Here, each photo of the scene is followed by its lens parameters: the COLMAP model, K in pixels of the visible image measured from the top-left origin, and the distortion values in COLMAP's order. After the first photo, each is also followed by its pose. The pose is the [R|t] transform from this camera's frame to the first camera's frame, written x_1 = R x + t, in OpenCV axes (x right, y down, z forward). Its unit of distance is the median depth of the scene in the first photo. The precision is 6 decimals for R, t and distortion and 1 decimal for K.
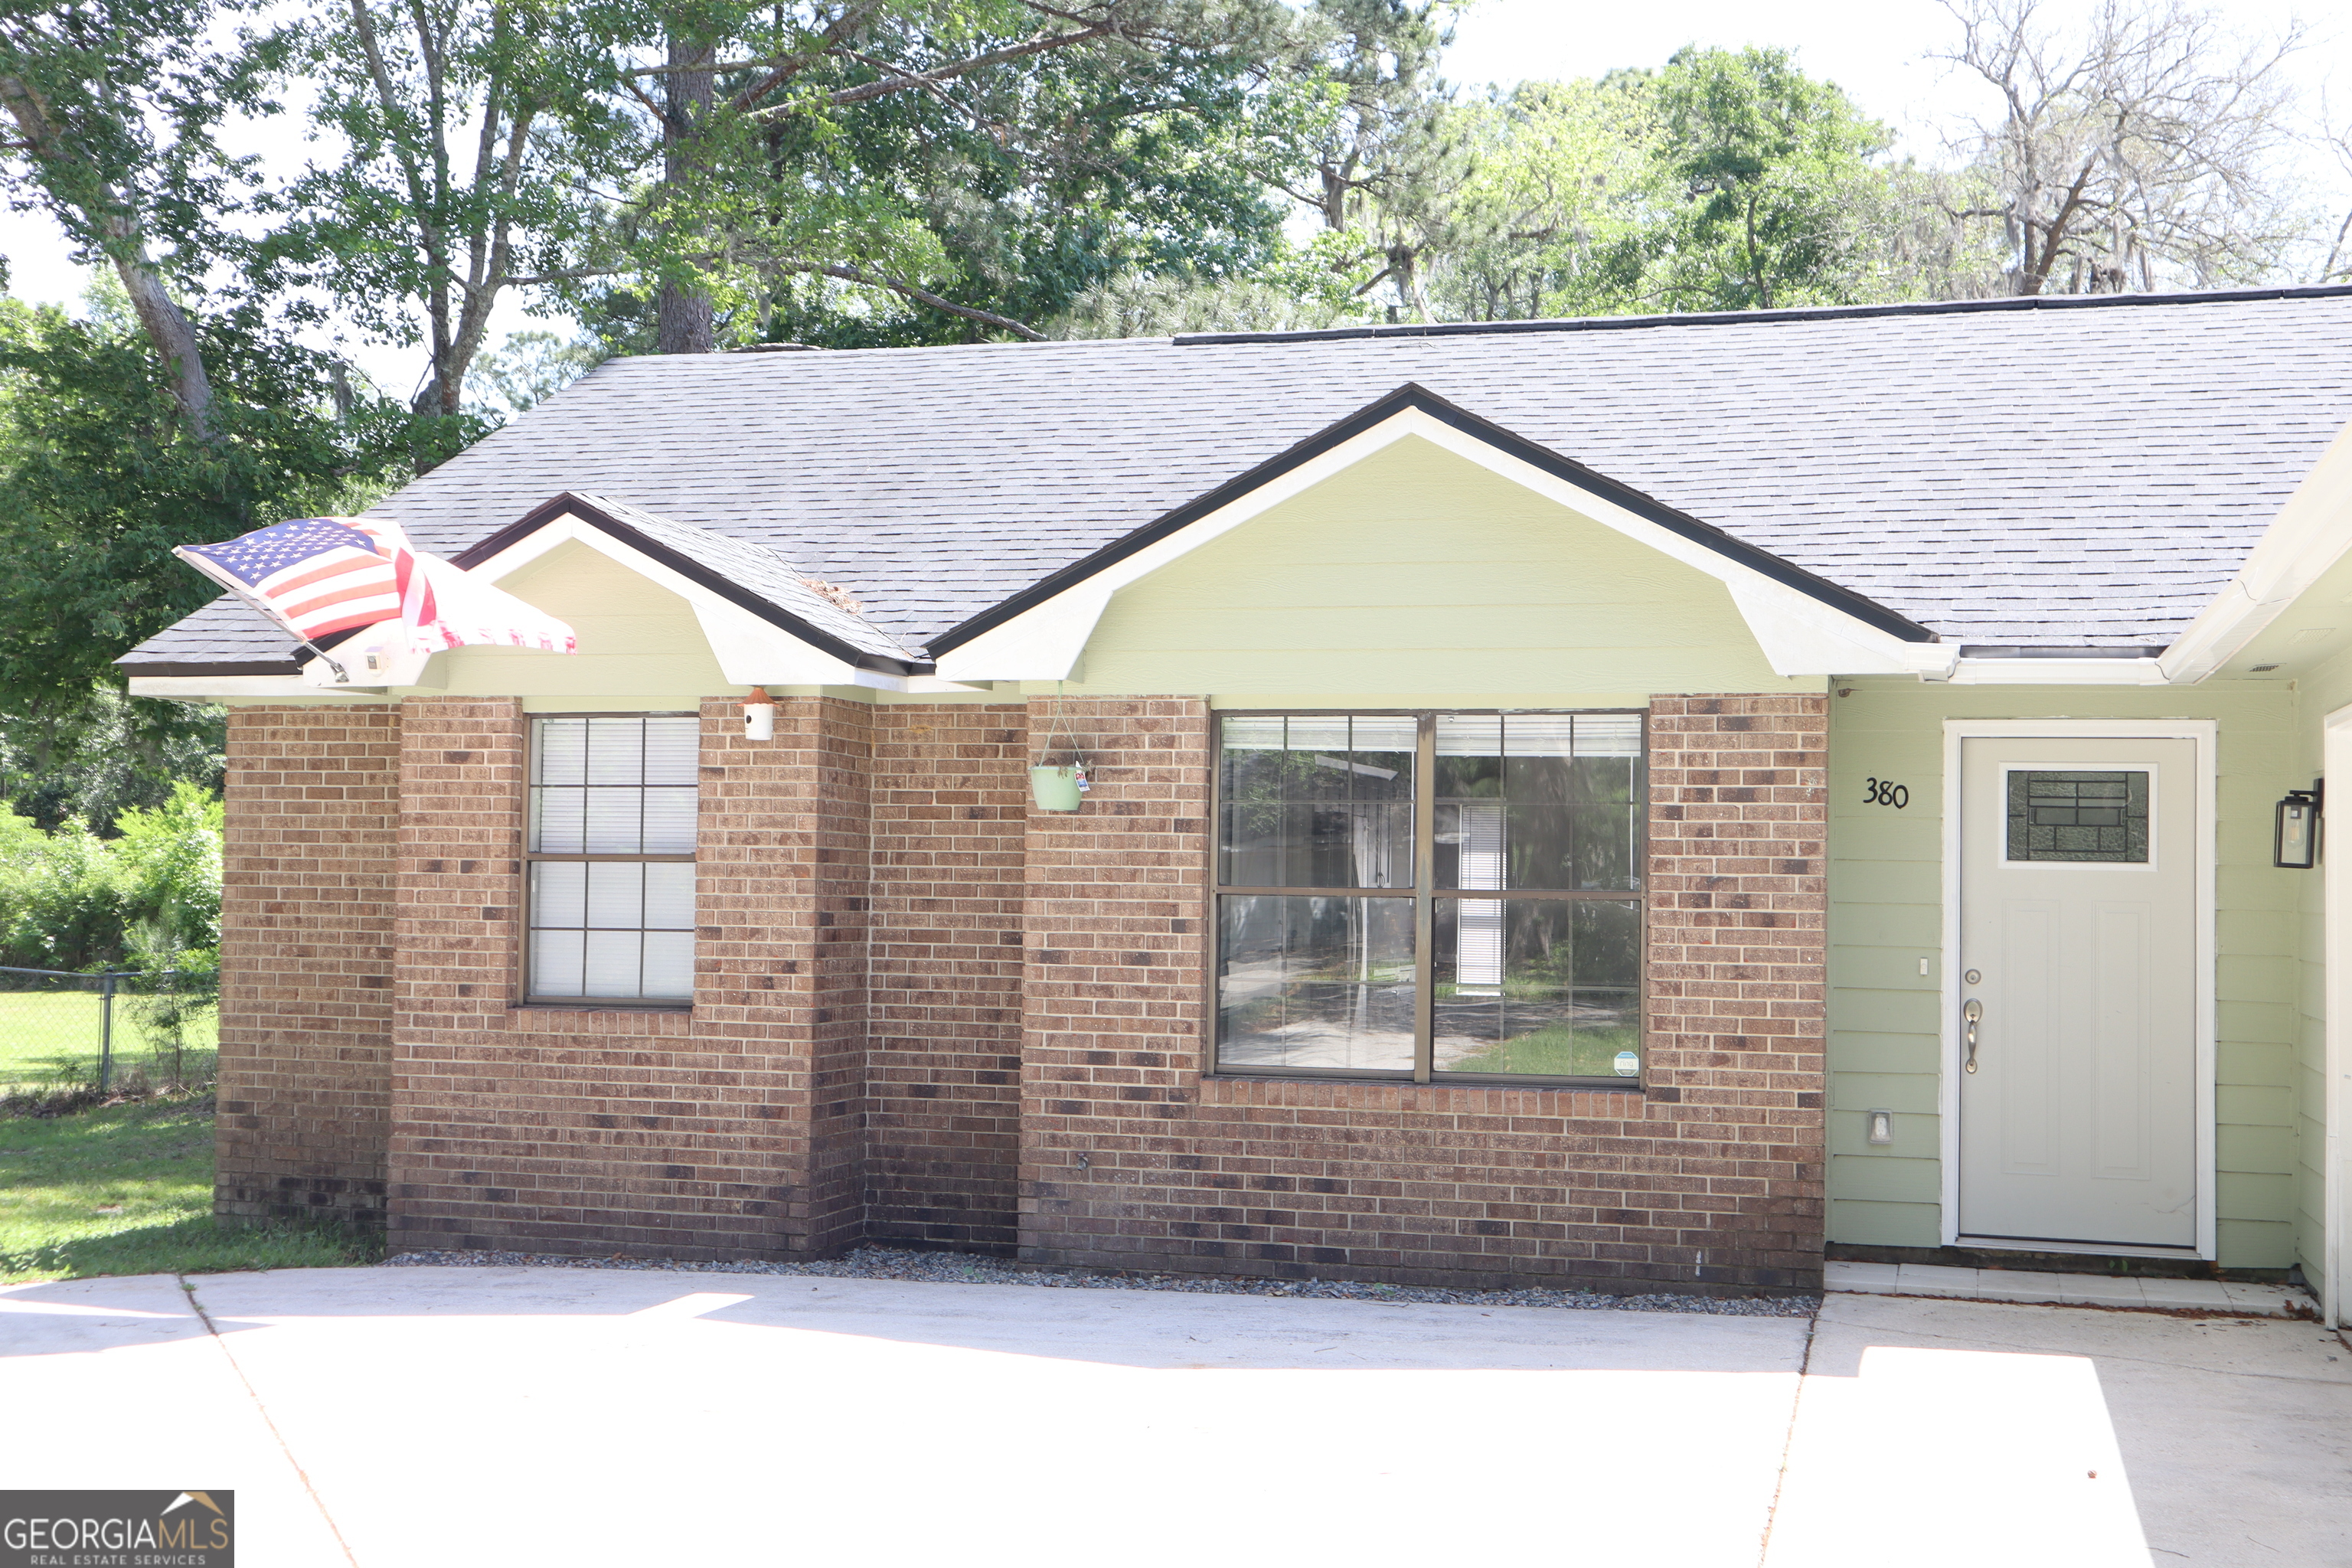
lens RADIAL K [[2705.8, 0, 1176.0], [0, 2705.8, 784.0], [0, 0, 1]] dist [-0.002246, 0.151822]
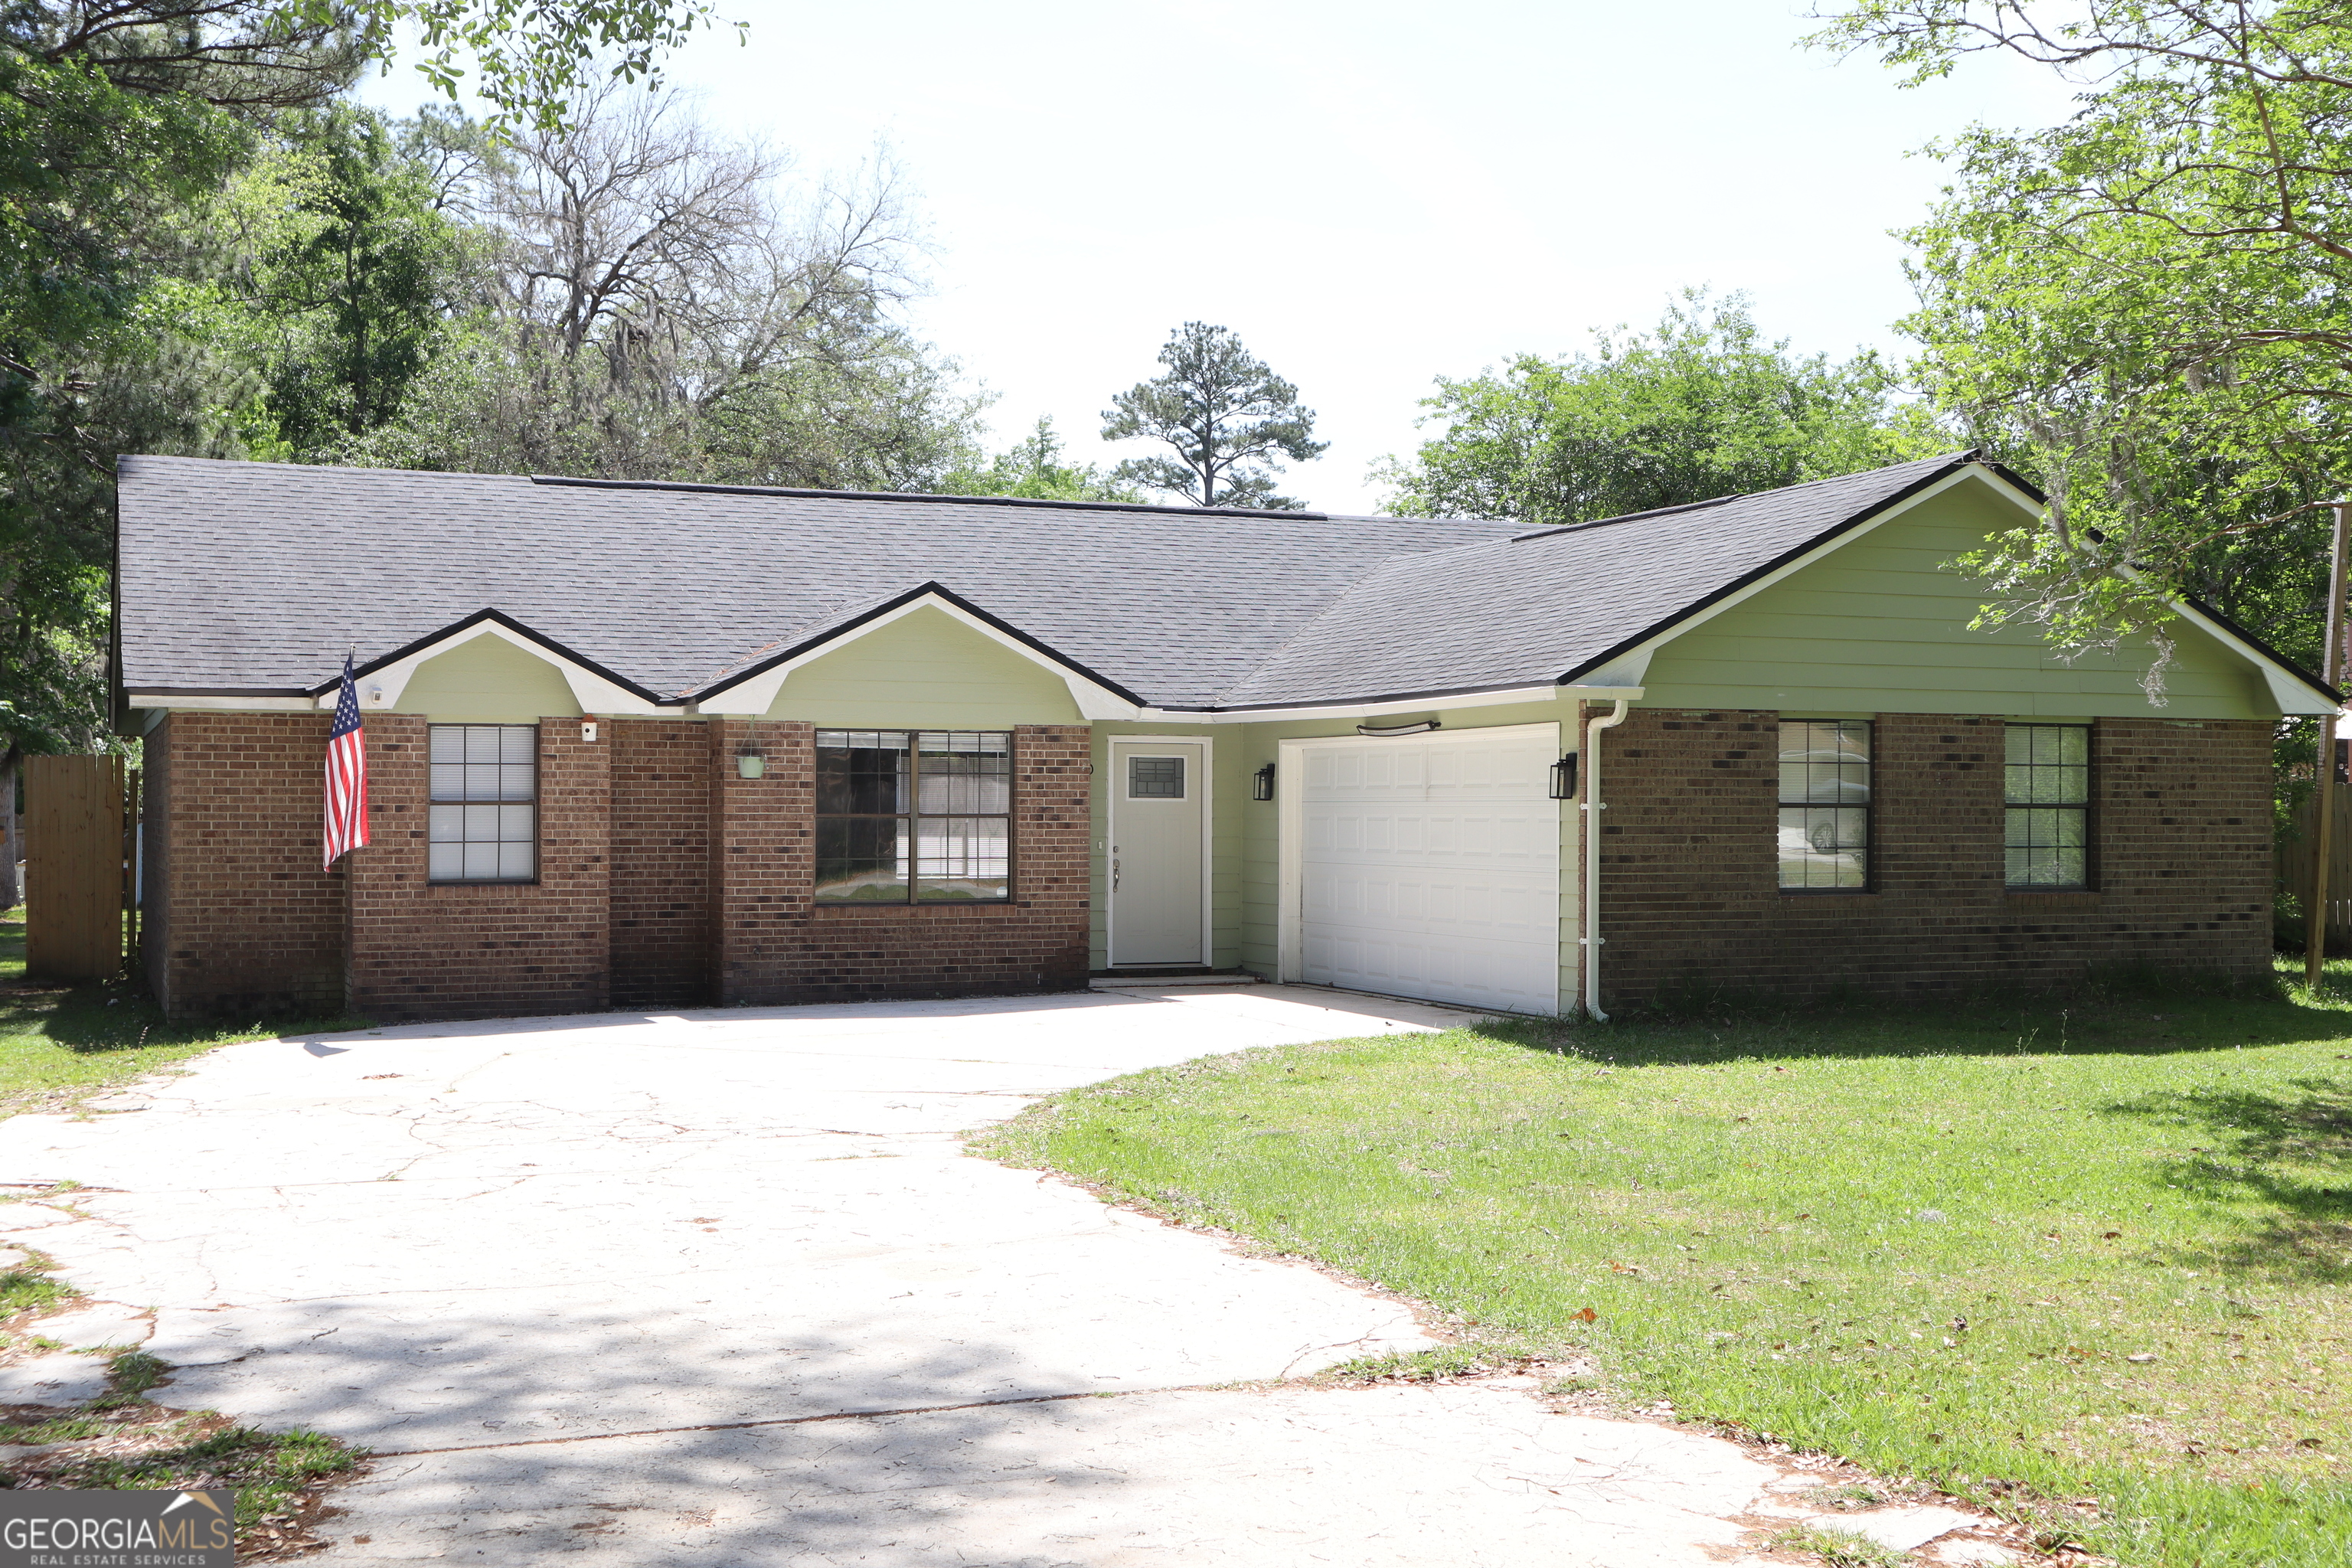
lens RADIAL K [[2741.9, 0, 1176.0], [0, 2741.9, 784.0], [0, 0, 1]] dist [-0.039629, 0.223935]
pose [[0.784596, -0.007556, 0.619961, -1.030536], [-0.014879, 0.999408, 0.031011, -0.052201], [-0.619829, -0.033556, 0.784019, -0.778762]]
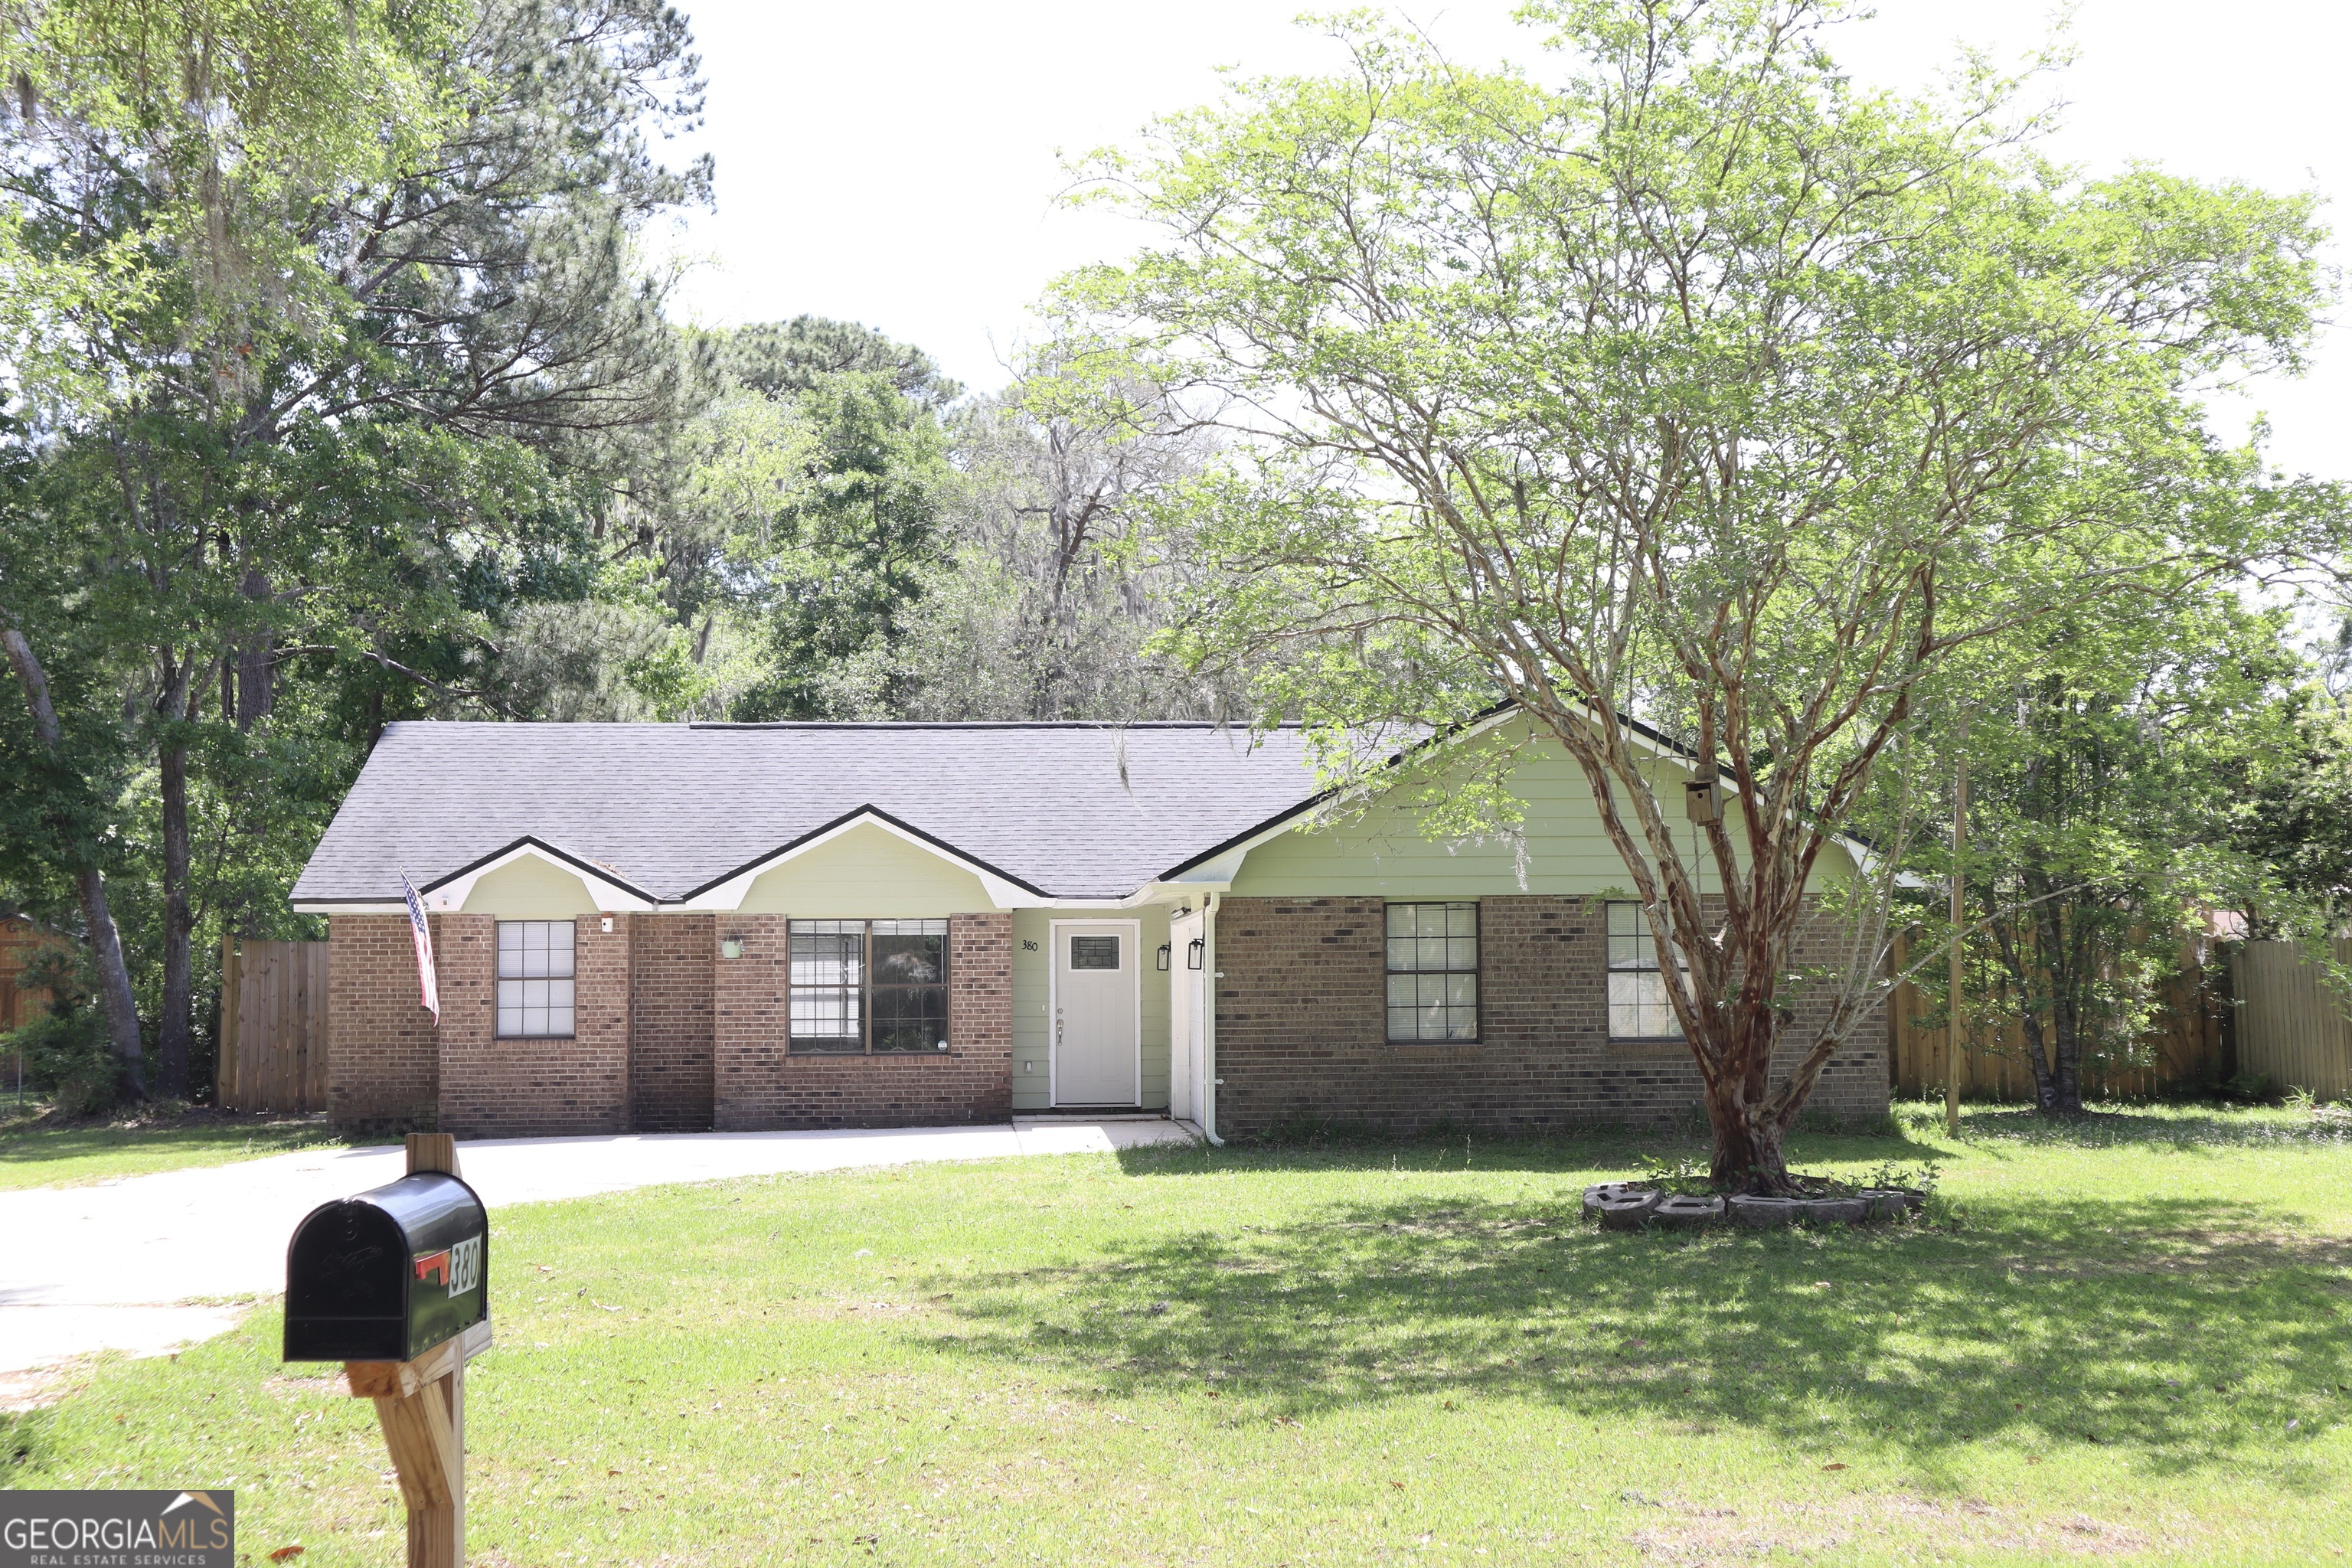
lens RADIAL K [[2803.8, 0, 1176.0], [0, 2803.8, 784.0], [0, 0, 1]] dist [-0.042249, 0.219808]
pose [[0.940324, 0.001226, 0.340278, -0.551140], [0.007992, 0.999638, -0.025687, -0.083816], [-0.340186, 0.026873, 0.939974, -1.684004]]
